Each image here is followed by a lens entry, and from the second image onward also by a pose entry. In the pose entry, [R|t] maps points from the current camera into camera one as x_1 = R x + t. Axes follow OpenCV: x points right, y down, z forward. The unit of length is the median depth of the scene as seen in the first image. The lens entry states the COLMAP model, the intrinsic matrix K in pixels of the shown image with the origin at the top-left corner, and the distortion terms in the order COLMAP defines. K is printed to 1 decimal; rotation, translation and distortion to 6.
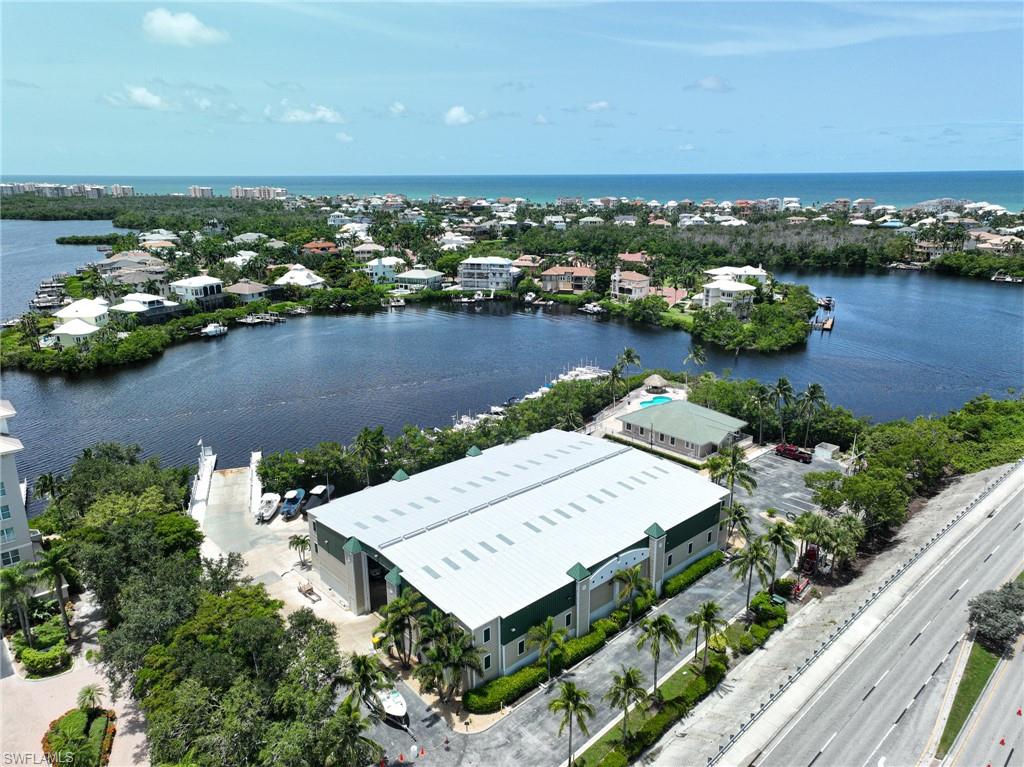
lens RADIAL K [[717.9, 0, 512.0], [0, 717.9, 383.5], [0, 0, 1]] dist [0.003968, 0.035604]
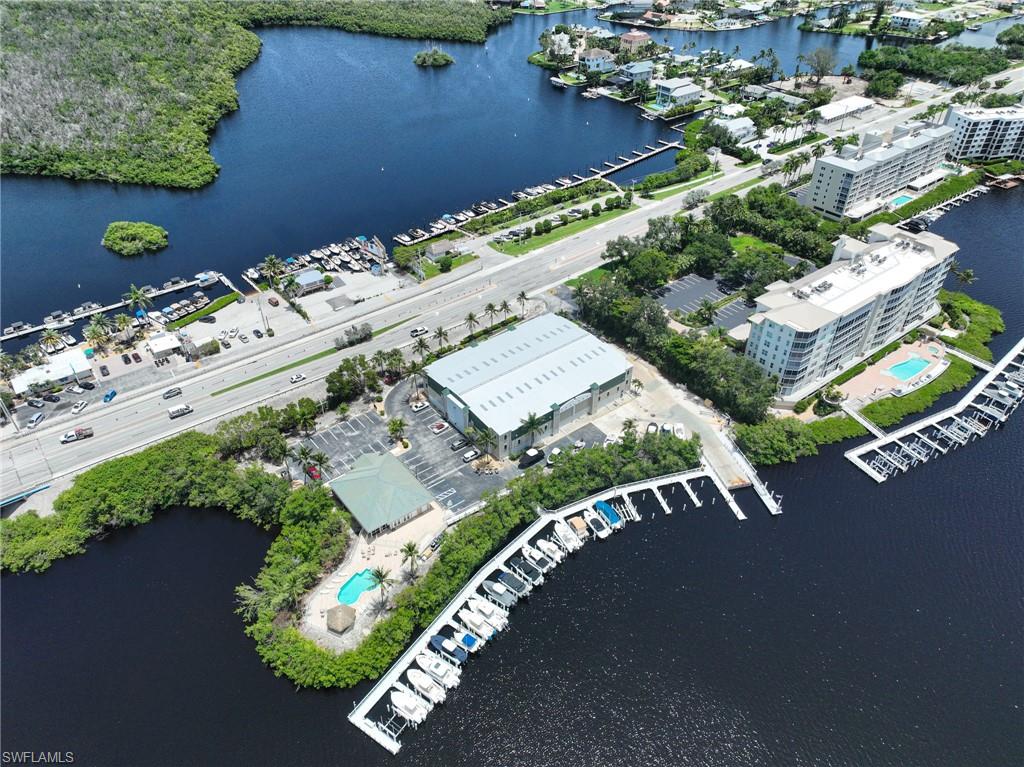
lens RADIAL K [[717.9, 0, 512.0], [0, 717.9, 383.5], [0, 0, 1]] dist [0.003968, 0.035604]
pose [[-0.997865, -0.042082, 0.049946, -0.031442], [0.015680, 0.588014, 0.808699, -1.158139], [-0.063400, 0.807756, -0.586098, 1.780002]]
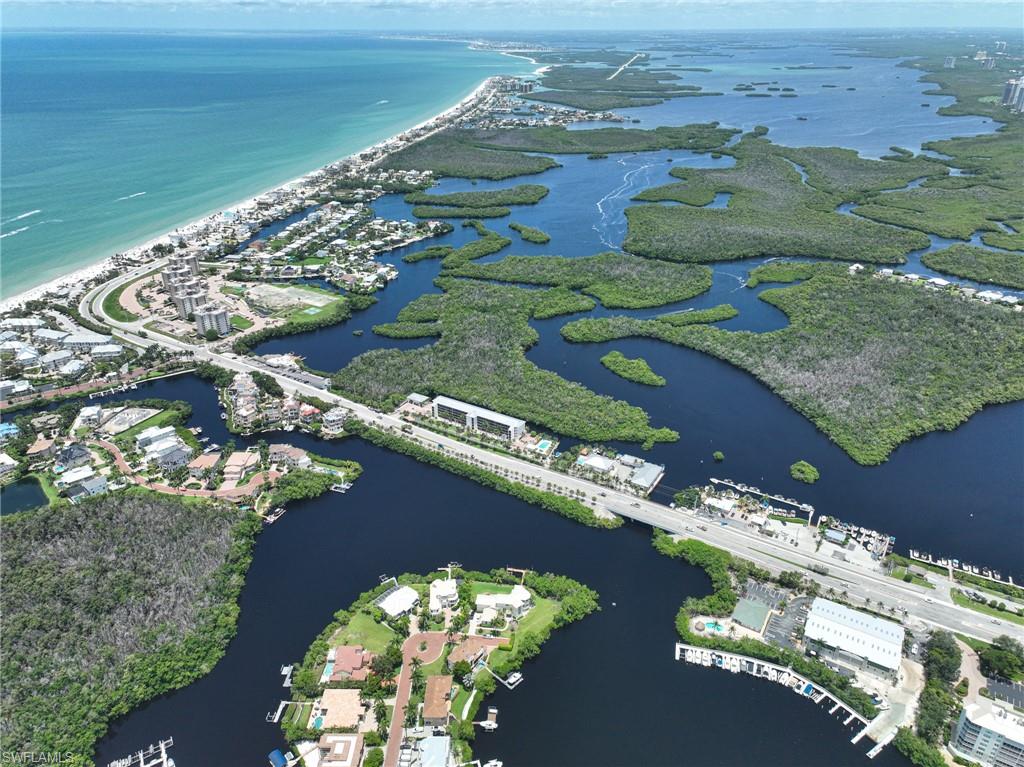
lens RADIAL K [[717.9, 0, 512.0], [0, 717.9, 383.5], [0, 0, 1]] dist [0.003968, 0.035604]
pose [[-0.287164, -0.428215, 0.856836, -1.901763], [0.270715, 0.821764, 0.501416, -2.916582], [-0.918831, 0.375947, -0.120057, 2.225810]]
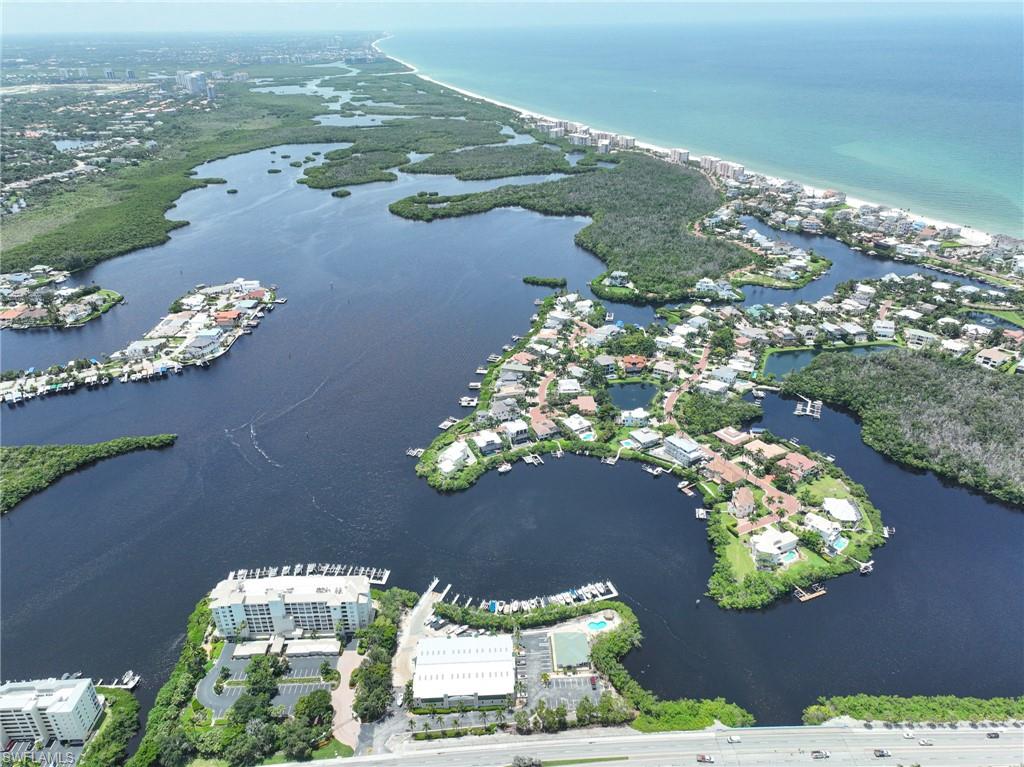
lens RADIAL K [[717.9, 0, 512.0], [0, 717.9, 383.5], [0, 0, 1]] dist [0.003968, 0.035604]
pose [[0.765779, 0.283263, -0.577360, 1.498113], [-0.165374, 0.954316, 0.248862, -1.686847], [0.621478, -0.095093, 0.777639, -1.207045]]
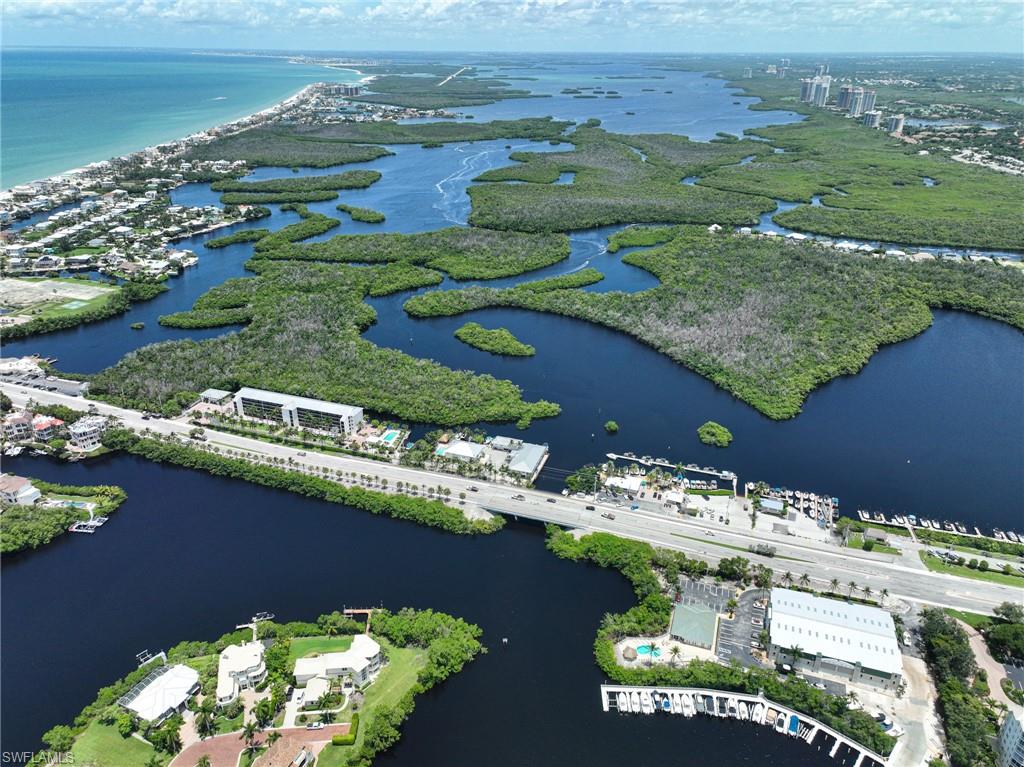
lens RADIAL K [[717.9, 0, 512.0], [0, 717.9, 383.5], [0, 0, 1]] dist [0.003968, 0.035604]
pose [[-0.487758, -0.372624, 0.789458, -1.071412], [0.241209, 0.811595, 0.532101, -2.090330], [-0.838994, 0.449960, -0.305982, 2.078463]]
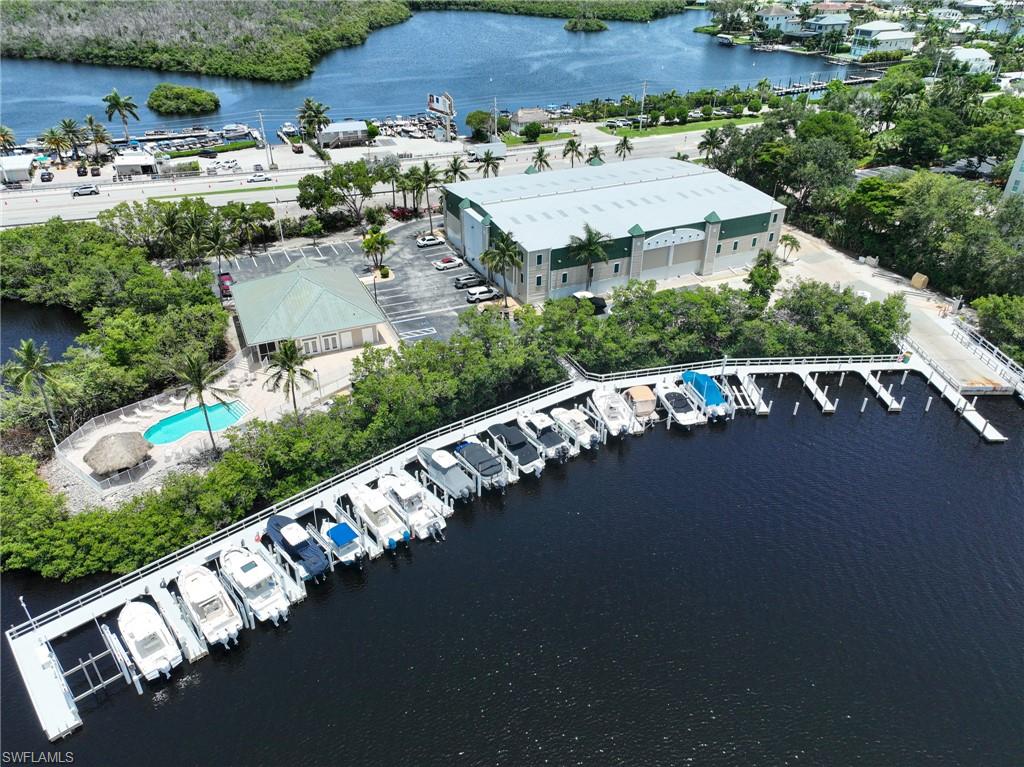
lens RADIAL K [[717.9, 0, 512.0], [0, 717.9, 383.5], [0, 0, 1]] dist [0.003968, 0.035604]
pose [[-0.954829, -0.158516, 0.251344, -0.152061], [0.080910, 0.675190, 0.733193, -0.438973], [-0.285928, 0.720410, -0.631866, 1.657583]]
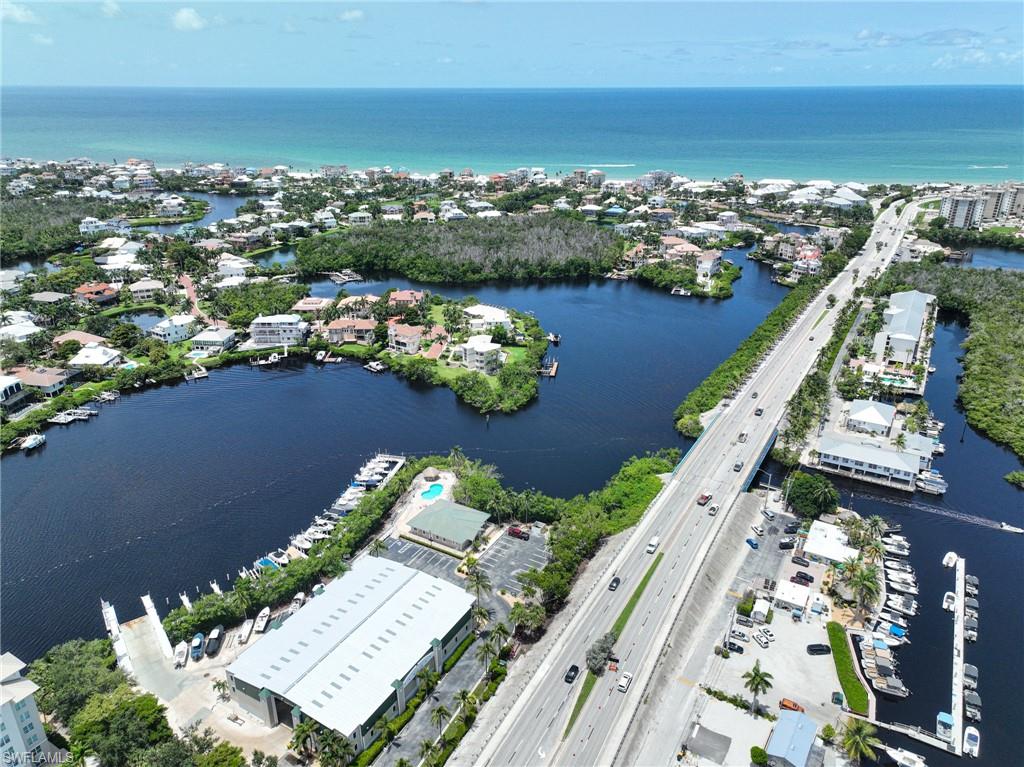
lens RADIAL K [[717.9, 0, 512.0], [0, 717.9, 383.5], [0, 0, 1]] dist [0.003968, 0.035604]
pose [[0.951240, -0.115109, 0.286167, -0.046589], [0.083309, 0.989156, 0.120957, -0.474356], [-0.296987, -0.091219, 0.950515, -0.538035]]
